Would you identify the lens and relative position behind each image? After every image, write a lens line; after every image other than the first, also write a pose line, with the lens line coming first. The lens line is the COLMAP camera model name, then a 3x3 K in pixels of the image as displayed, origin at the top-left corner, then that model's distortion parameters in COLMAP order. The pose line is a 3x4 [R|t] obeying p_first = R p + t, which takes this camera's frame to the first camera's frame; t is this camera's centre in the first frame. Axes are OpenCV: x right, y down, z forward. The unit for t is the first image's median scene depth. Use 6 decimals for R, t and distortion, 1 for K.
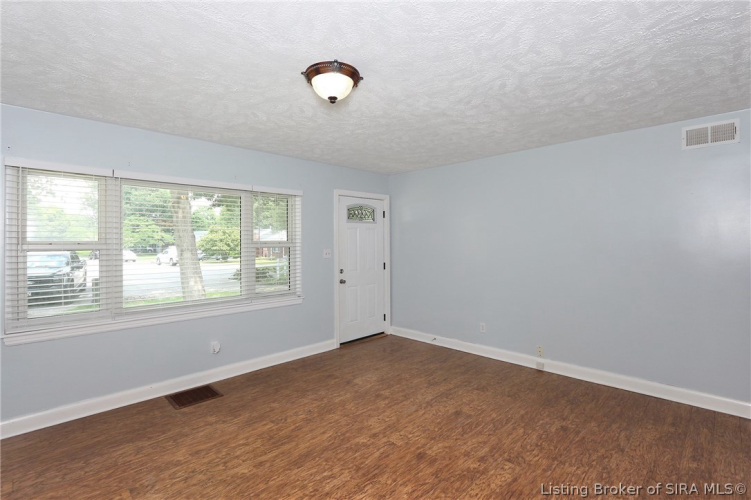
lens RADIAL K [[347.0, 0, 370.4], [0, 347.0, 241.8], [0, 0, 1]] dist [-0.010674, -0.000387]
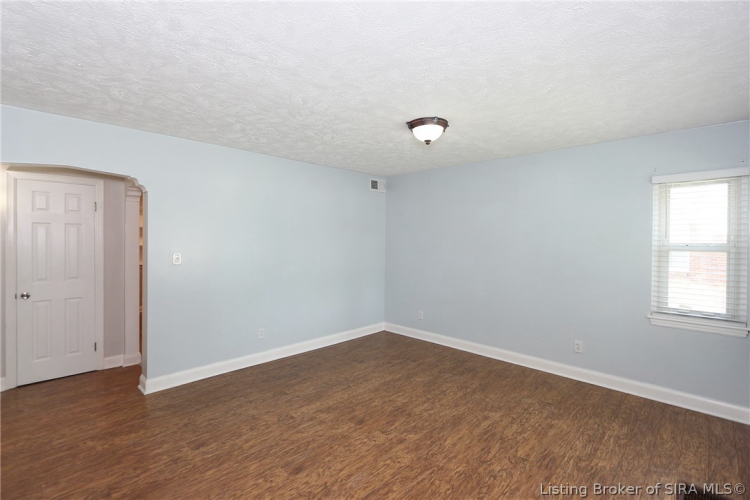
lens RADIAL K [[346.6, 0, 369.9], [0, 346.6, 241.8], [0, 0, 1]] dist [-0.010674, -0.000387]
pose [[-0.999965, -0.001620, -0.008235, 0.103222], [-0.001656, 0.999989, 0.004417, -0.016516], [0.008228, 0.004430, -0.999956, 1.855397]]
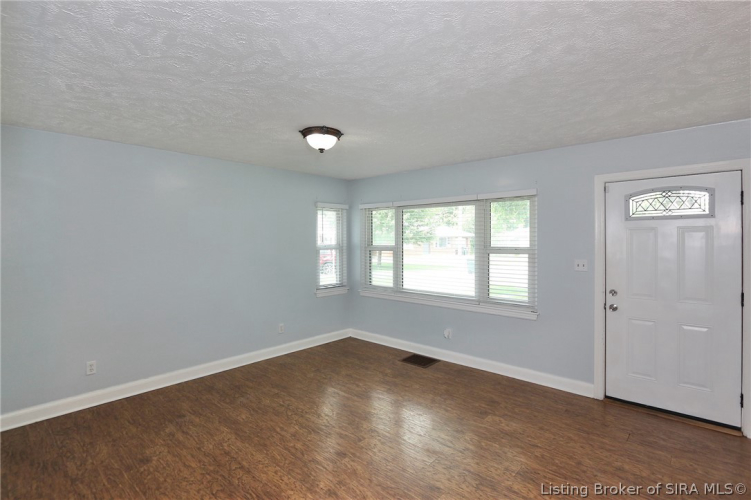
lens RADIAL K [[360.6, 0, 371.9], [0, 360.6, 235.6], [0, 0, 1]] dist [-0.013450, -0.000426]
pose [[0.059905, -0.006825, -0.998181, 1.064838], [0.004299, 0.999969, -0.006579, -0.044211], [0.998195, -0.003897, 0.059933, 0.865933]]
